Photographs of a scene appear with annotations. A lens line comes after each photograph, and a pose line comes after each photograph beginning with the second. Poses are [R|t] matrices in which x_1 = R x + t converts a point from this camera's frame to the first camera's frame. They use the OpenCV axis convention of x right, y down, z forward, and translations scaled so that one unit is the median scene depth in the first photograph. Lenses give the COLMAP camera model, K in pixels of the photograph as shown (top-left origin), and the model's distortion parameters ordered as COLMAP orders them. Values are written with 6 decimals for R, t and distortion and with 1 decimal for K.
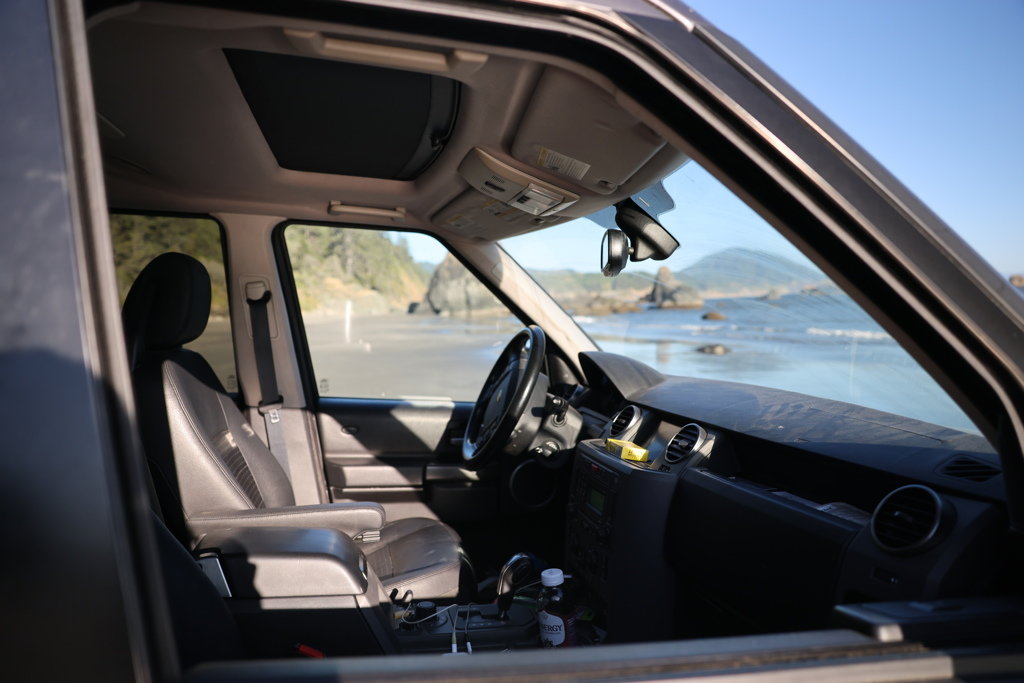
lens RADIAL K [[698.0, 0, 513.7], [0, 698.0, 339.5], [0, 0, 1]] dist [-0.123401, 0.097149]
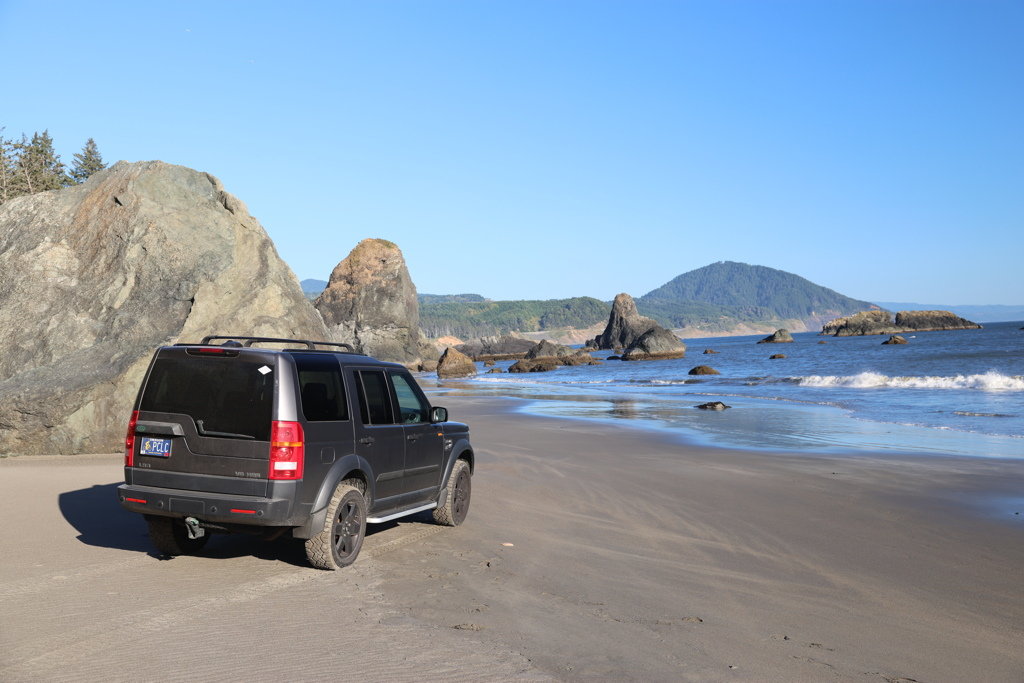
lens RADIAL K [[1095.1, 0, 515.6], [0, 1095.1, 341.9], [0, 0, 1]] dist [0.030463, 0.032114]
pose [[0.992821, -0.005891, 0.119462, -2.763468], [0.012885, 0.998242, -0.057856, 0.104063], [-0.118911, 0.058980, 0.991152, -8.292587]]
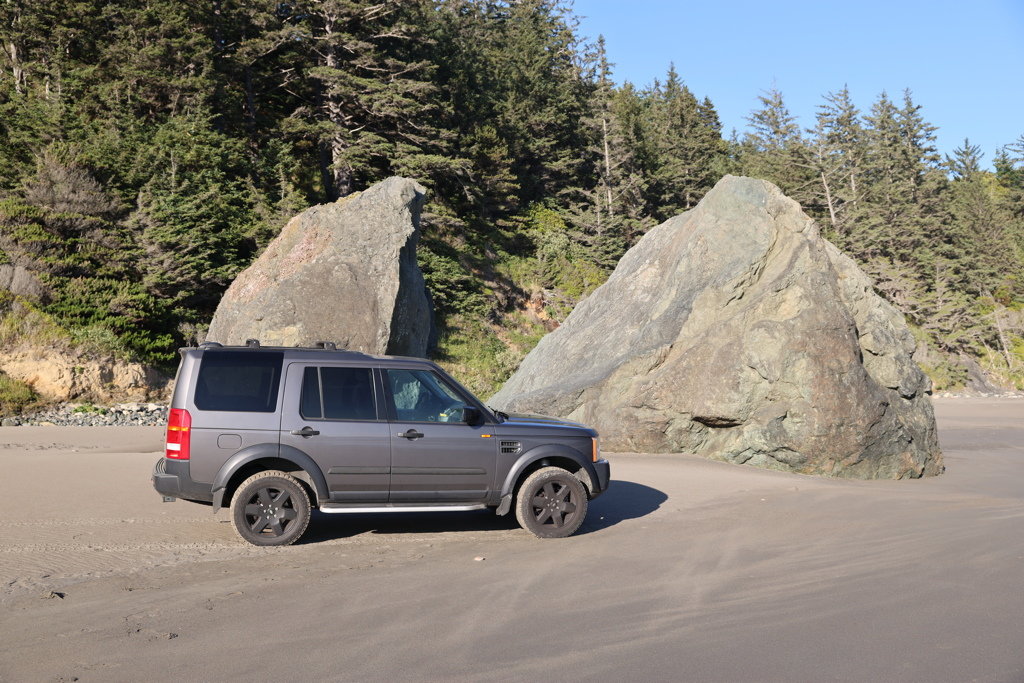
lens RADIAL K [[1048.1, 0, 486.5], [0, 1048.1, 346.7], [0, 0, 1]] dist [0.004751, 0.020134]
pose [[0.641511, -0.033486, -0.766383, 0.872390], [-0.025611, 0.997555, -0.065025, 0.140926], [0.766686, 0.061343, 0.639084, -6.247670]]
